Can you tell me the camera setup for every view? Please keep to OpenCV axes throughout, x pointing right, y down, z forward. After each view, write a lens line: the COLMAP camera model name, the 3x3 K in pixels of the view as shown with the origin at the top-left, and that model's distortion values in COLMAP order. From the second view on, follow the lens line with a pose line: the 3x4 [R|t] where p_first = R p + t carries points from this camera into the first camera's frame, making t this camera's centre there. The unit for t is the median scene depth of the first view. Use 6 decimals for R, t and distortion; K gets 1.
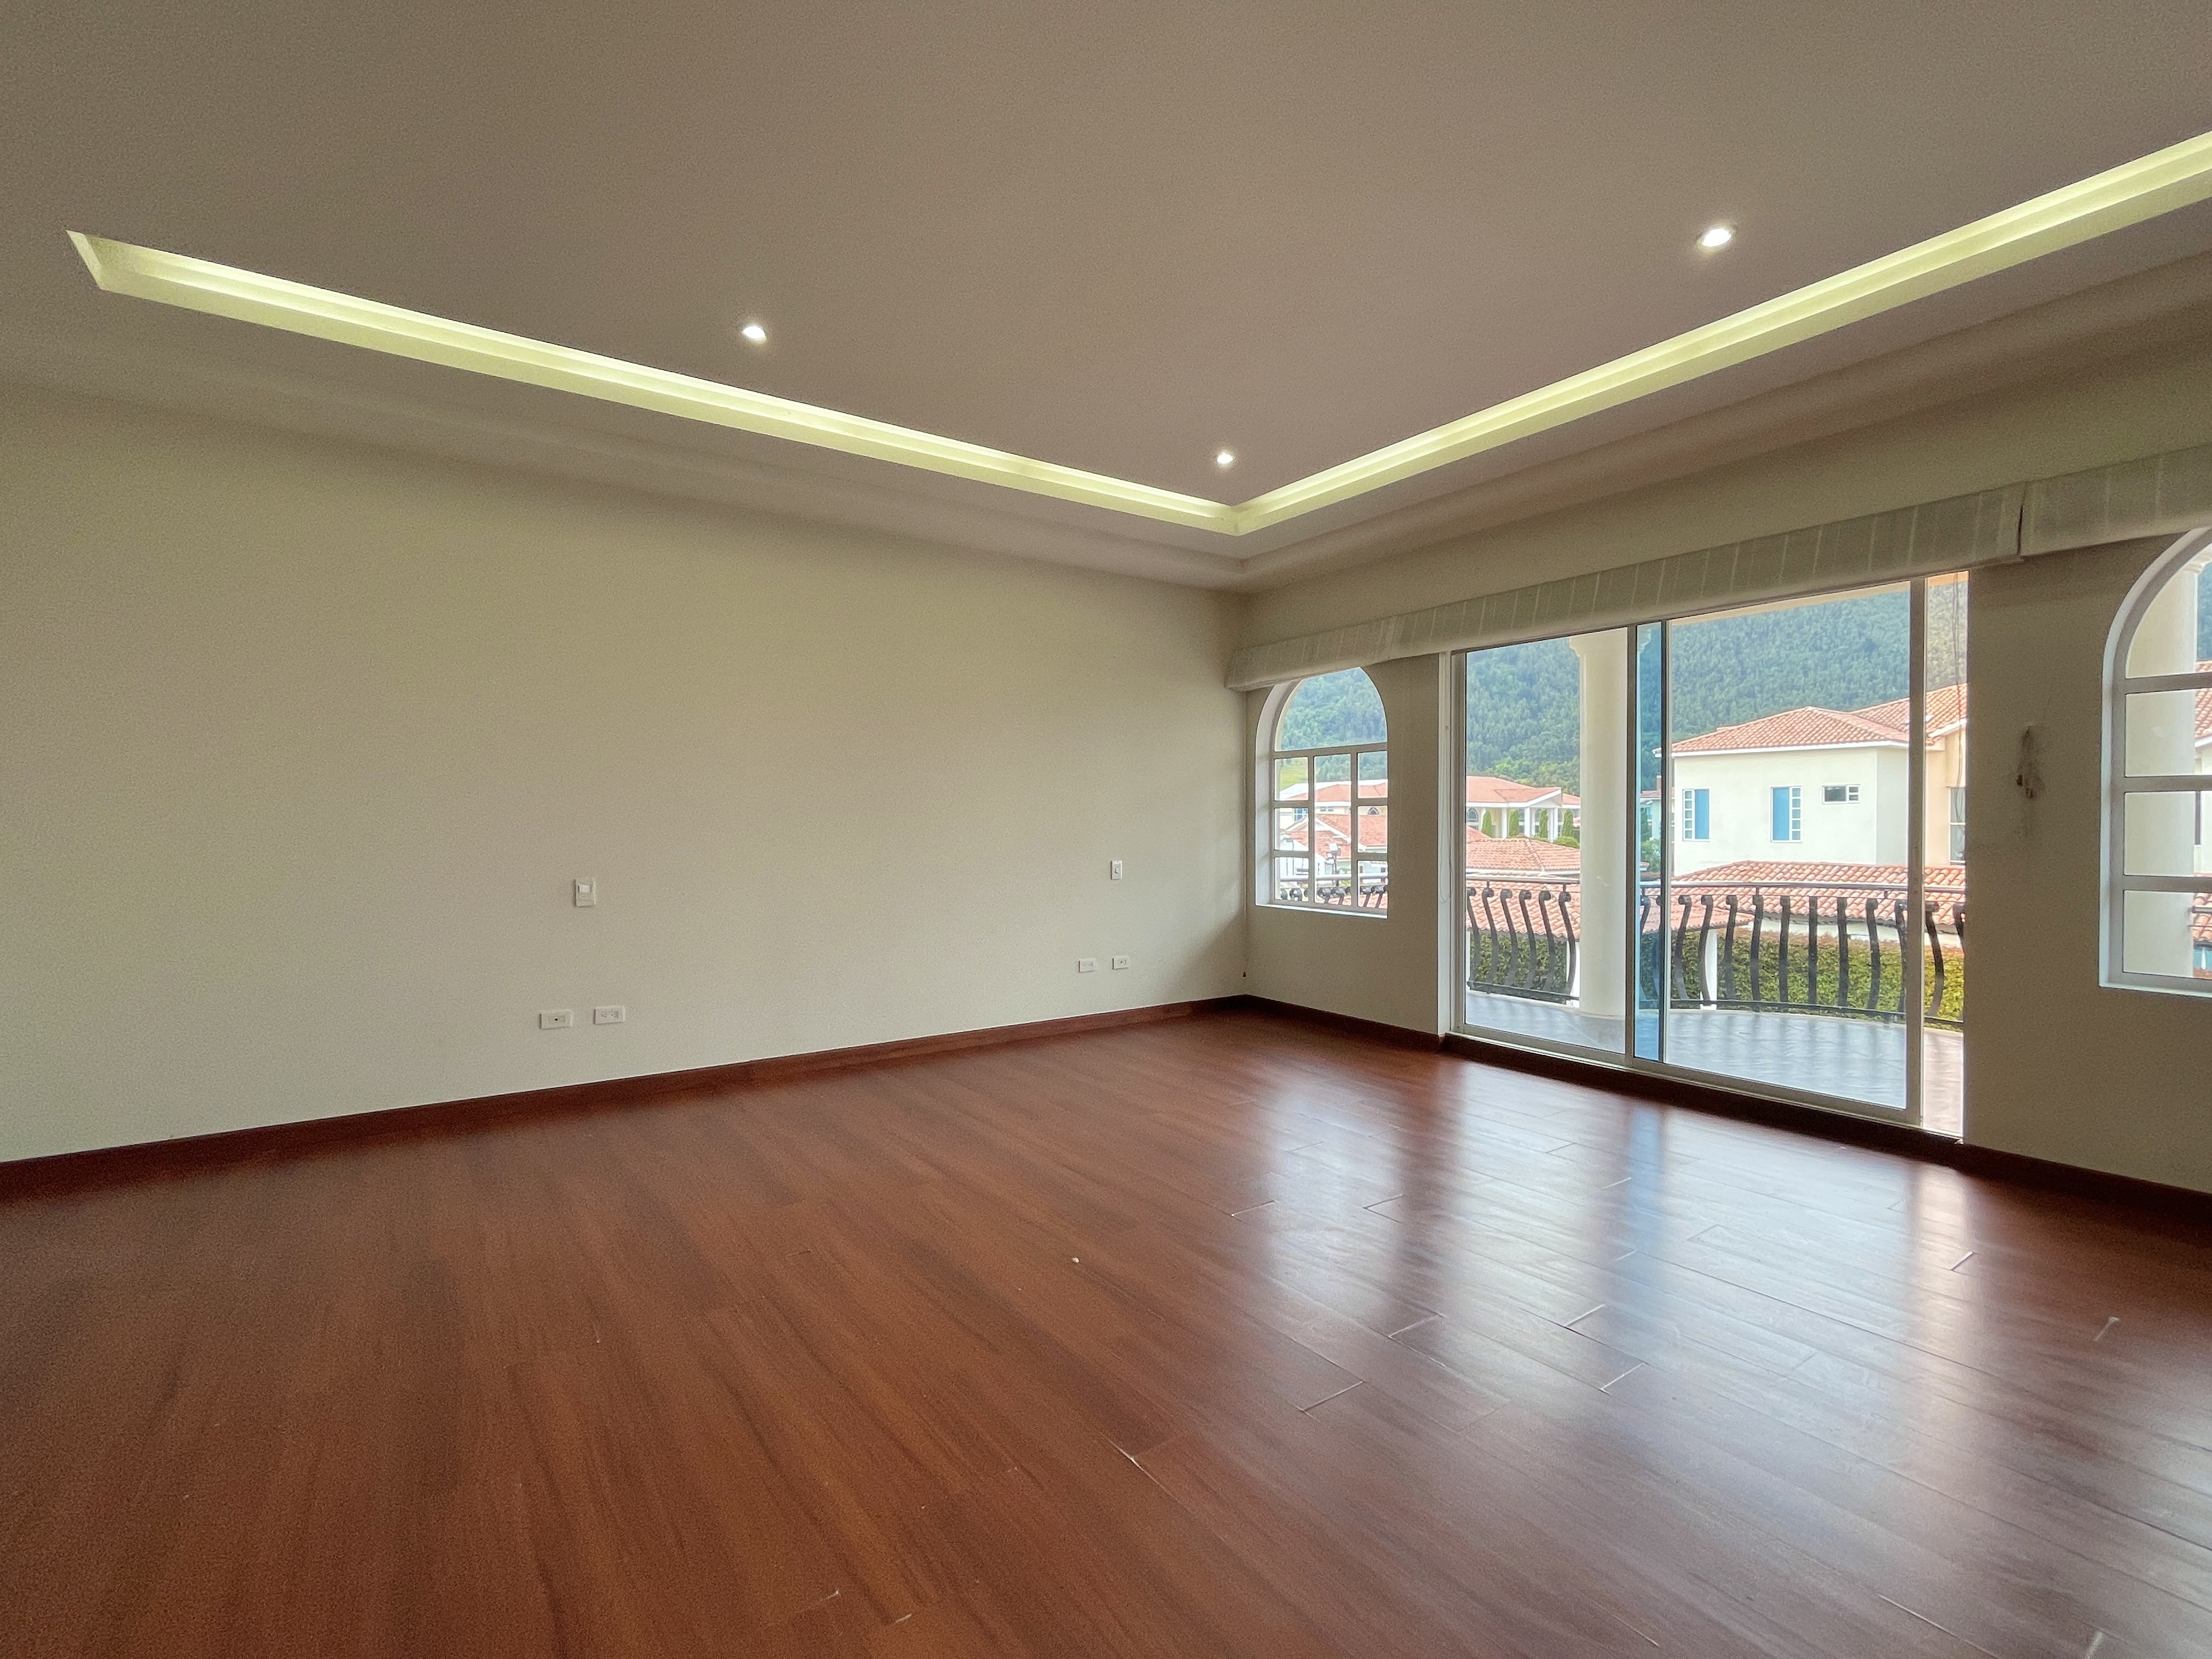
lens RADIAL K [[993.4, 0, 1114.4], [0, 993.4, 825.5], [0, 0, 1]] dist [-0.004134, -0.000310]
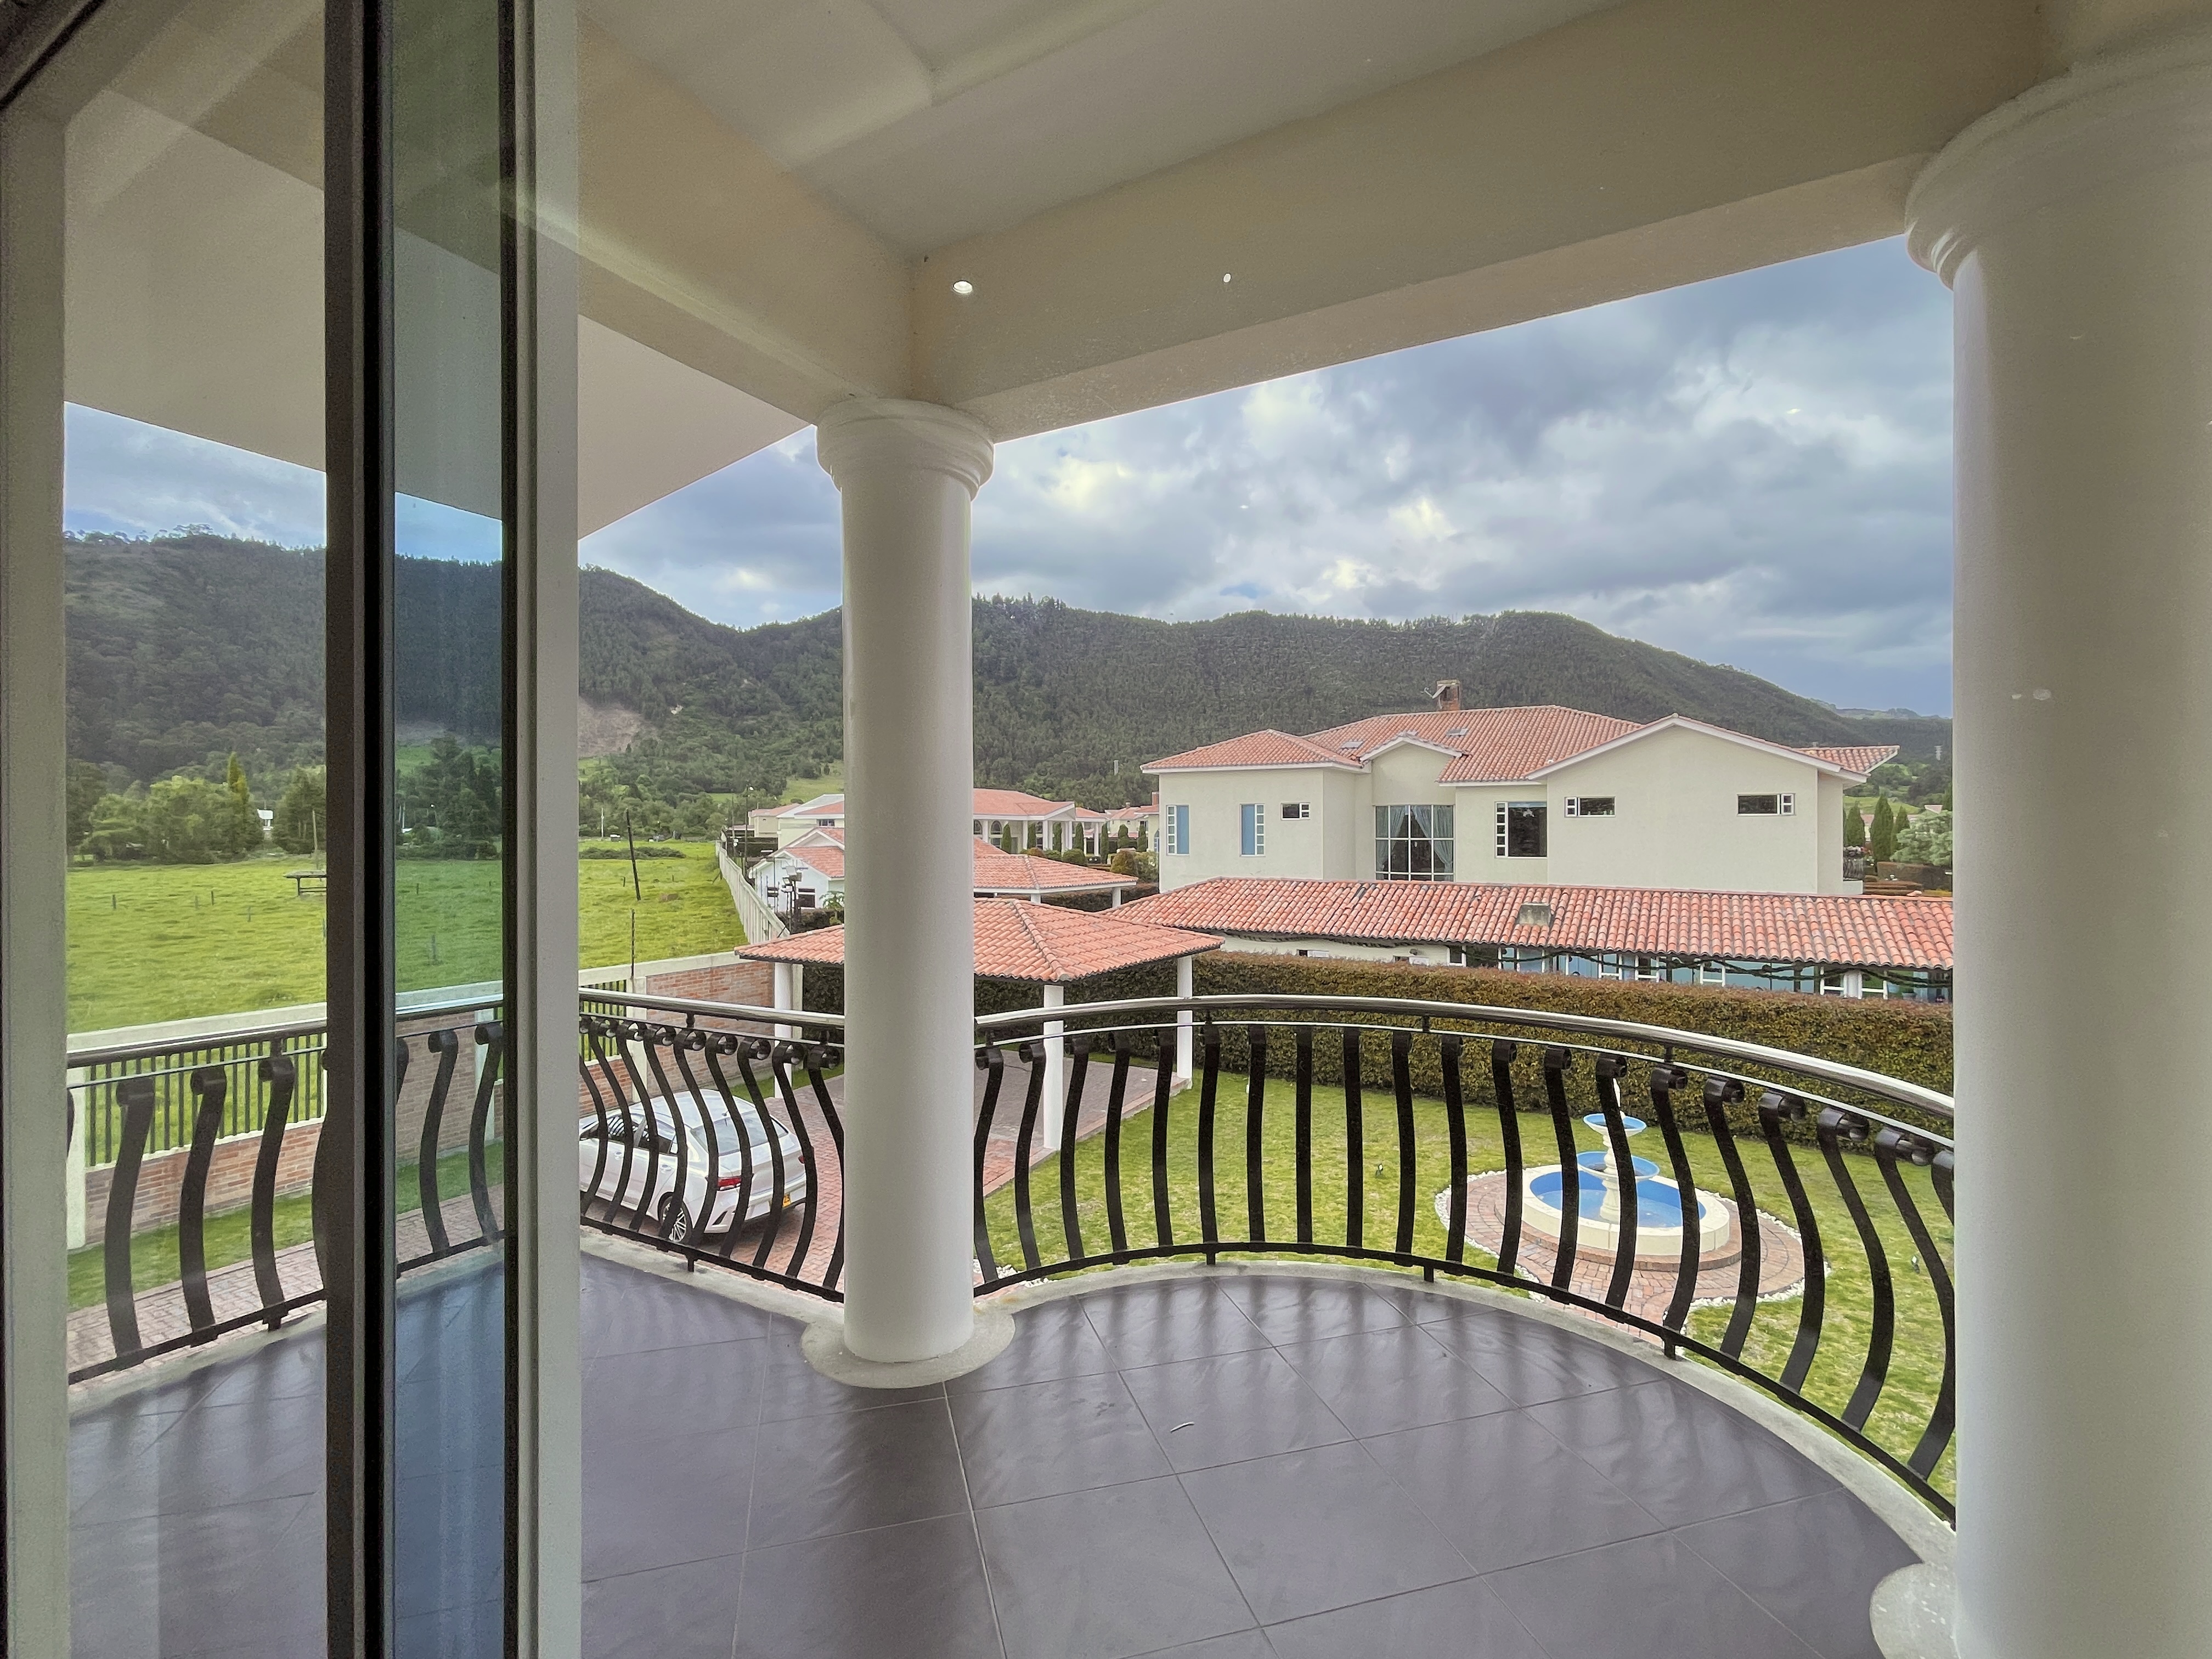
lens RADIAL K [[993.4, 0, 1108.1], [0, 993.4, 826.4], [0, 0, 1]] dist [-0.004134, -0.000310]
pose [[0.899750, 0.001481, 0.436404, 0.077310], [0.003340, 0.999942, -0.010280, -0.004647], [-0.436394, 0.010707, 0.899692, 0.114625]]
